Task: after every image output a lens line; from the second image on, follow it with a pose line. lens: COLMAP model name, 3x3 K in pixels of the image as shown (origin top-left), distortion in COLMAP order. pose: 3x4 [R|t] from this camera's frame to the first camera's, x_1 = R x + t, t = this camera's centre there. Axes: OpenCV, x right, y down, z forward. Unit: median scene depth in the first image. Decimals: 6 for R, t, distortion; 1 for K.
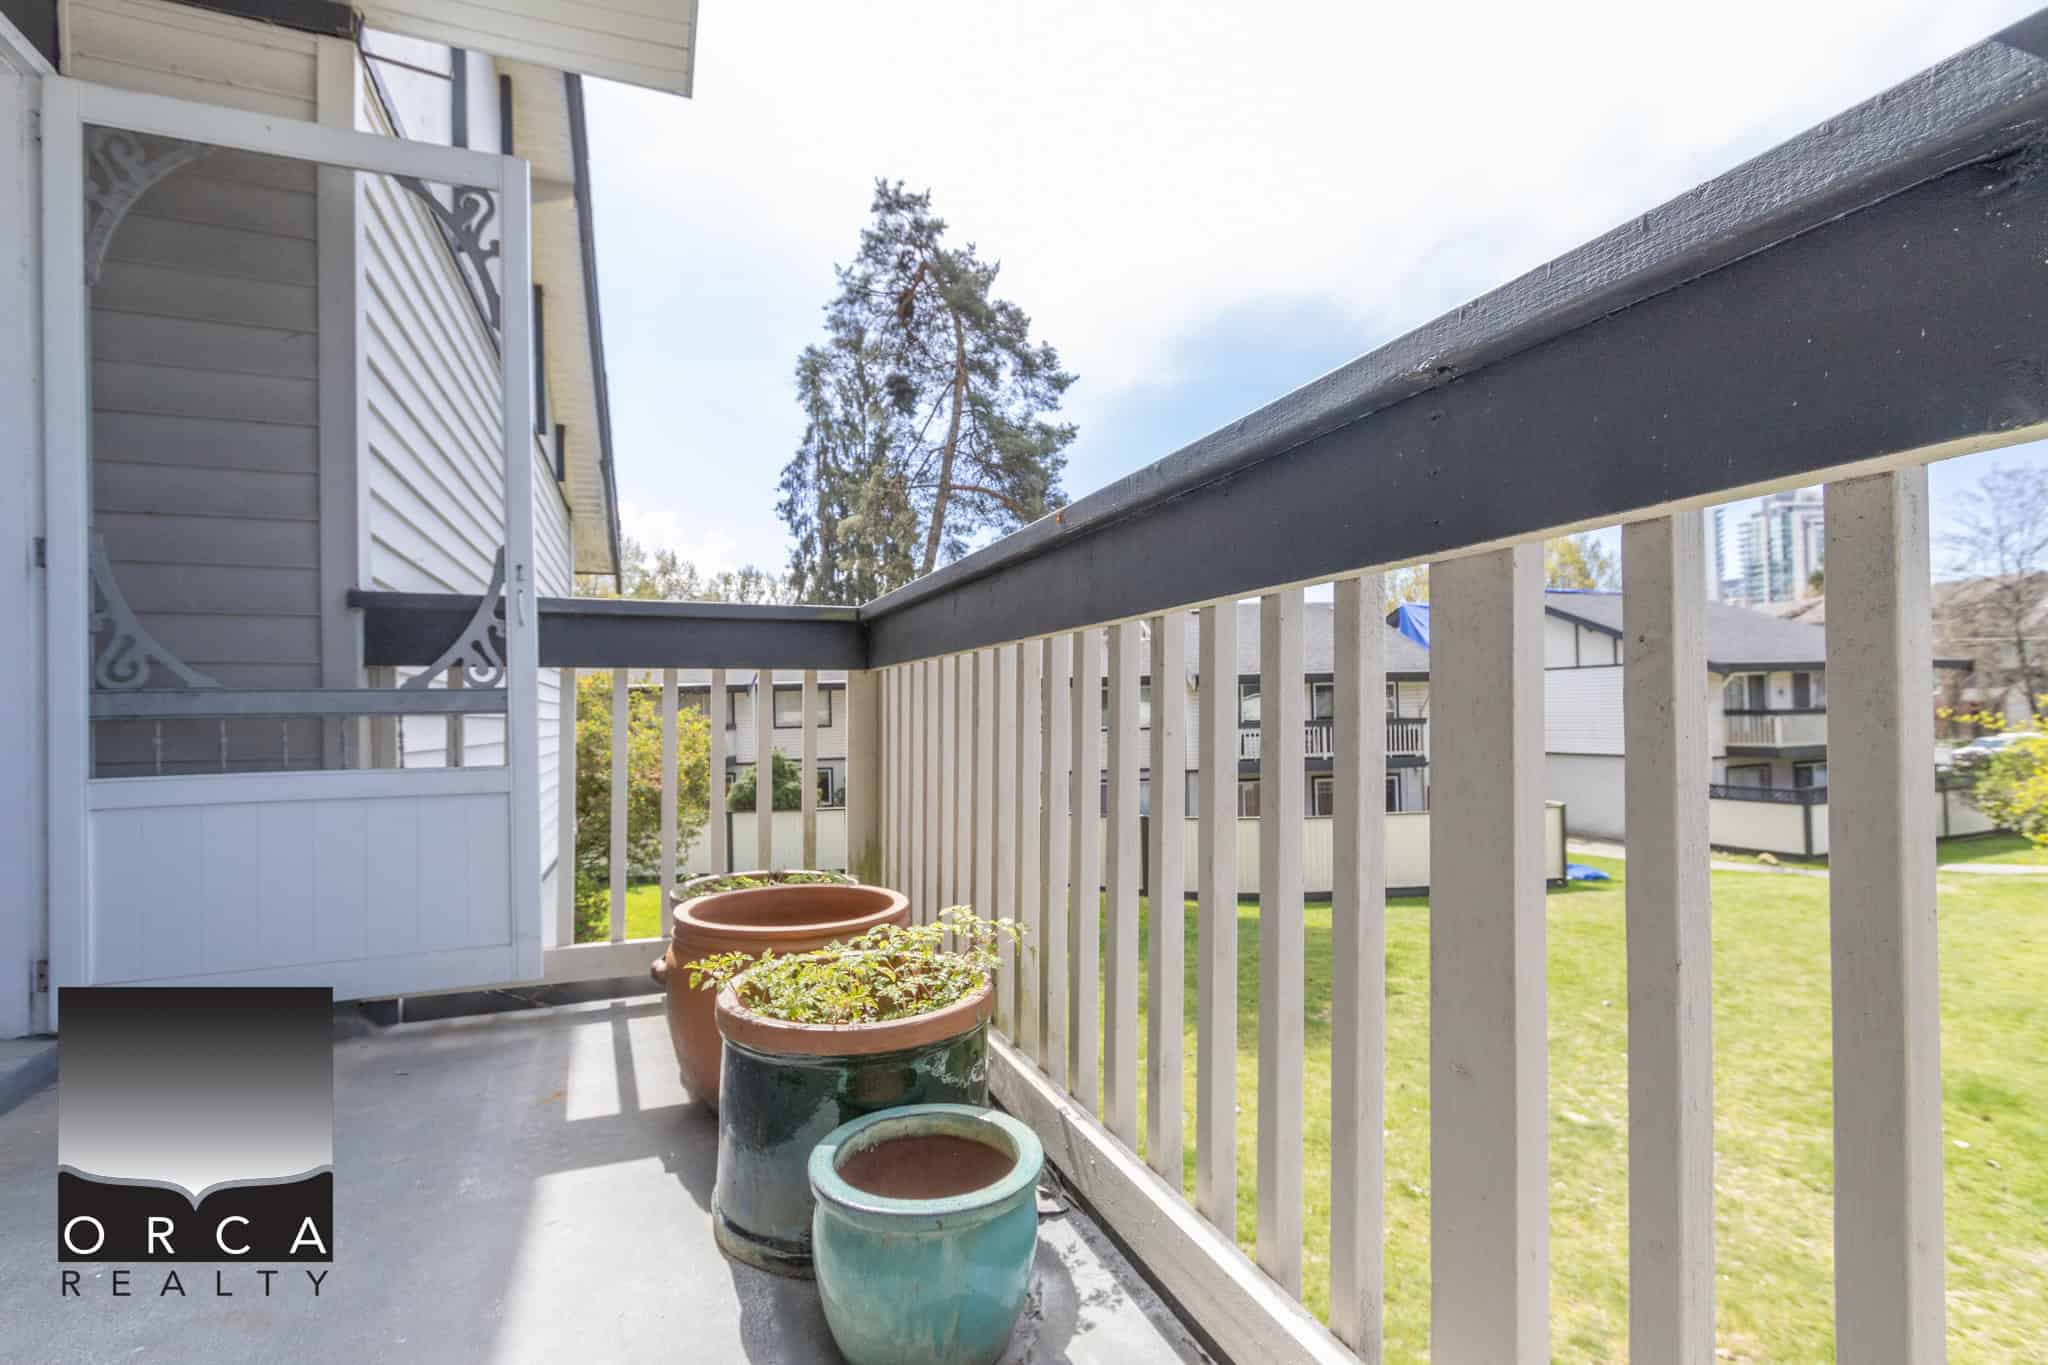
lens RADIAL K [[949.1, 0, 1018.6], [0, 949.1, 699.8], [0, 0, 1]] dist [0.004527, -0.000976]
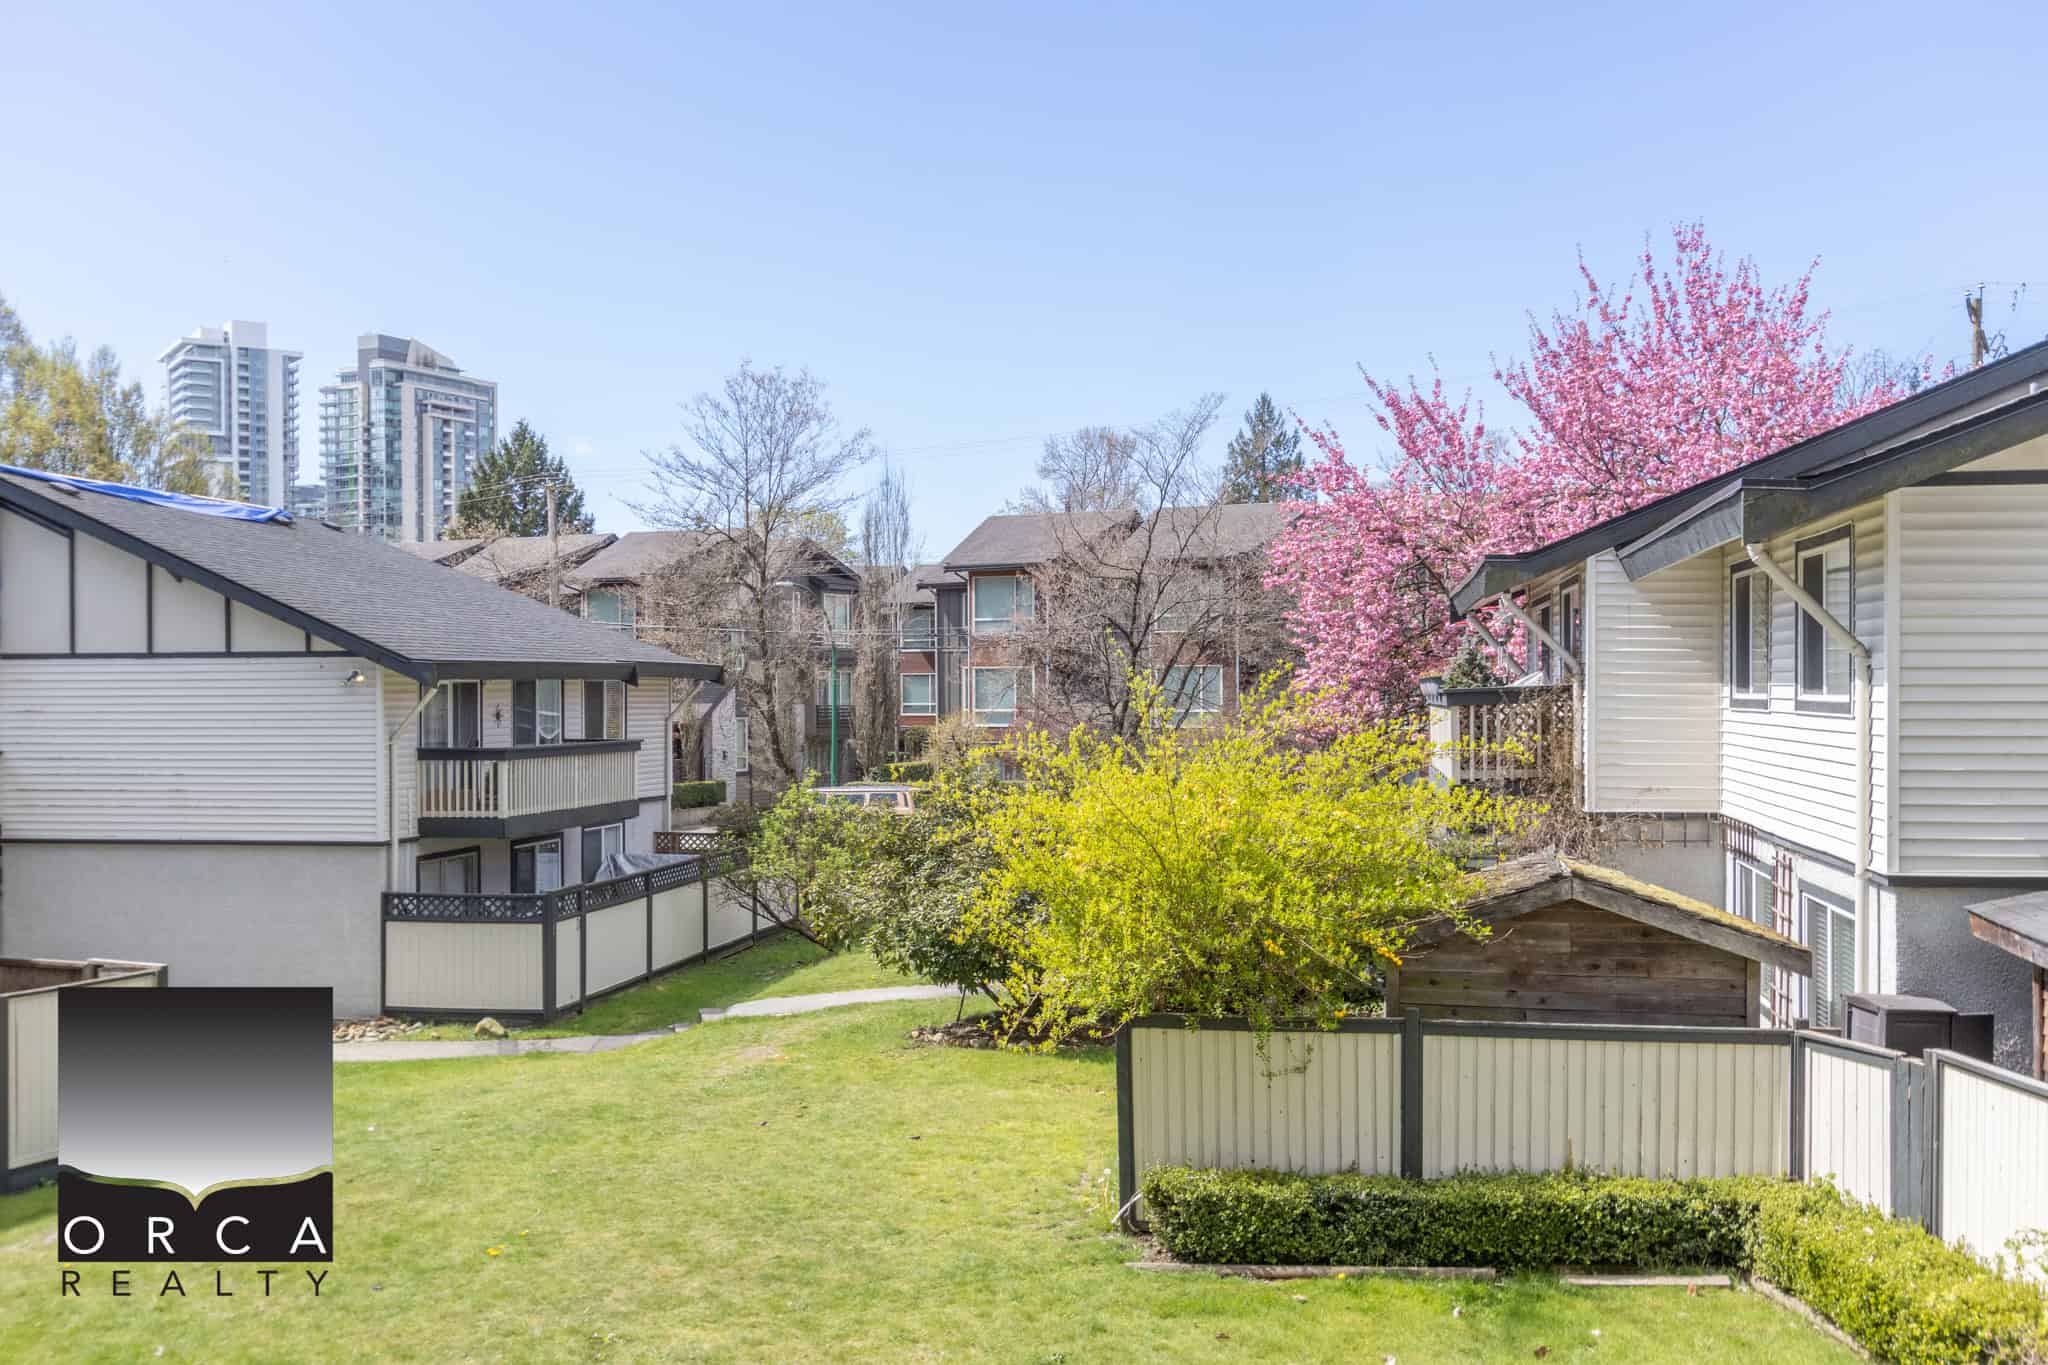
lens RADIAL K [[1967.4, 0, 1025.1], [0, 1967.4, 694.9], [0, 0, 1]] dist [-0.016995, 0.000000]
pose [[0.513629, 0.013294, 0.857909, -0.013873], [-0.016777, 0.999844, -0.005449, -0.018283], [-0.857848, -0.011594, 0.513773, 0.152643]]
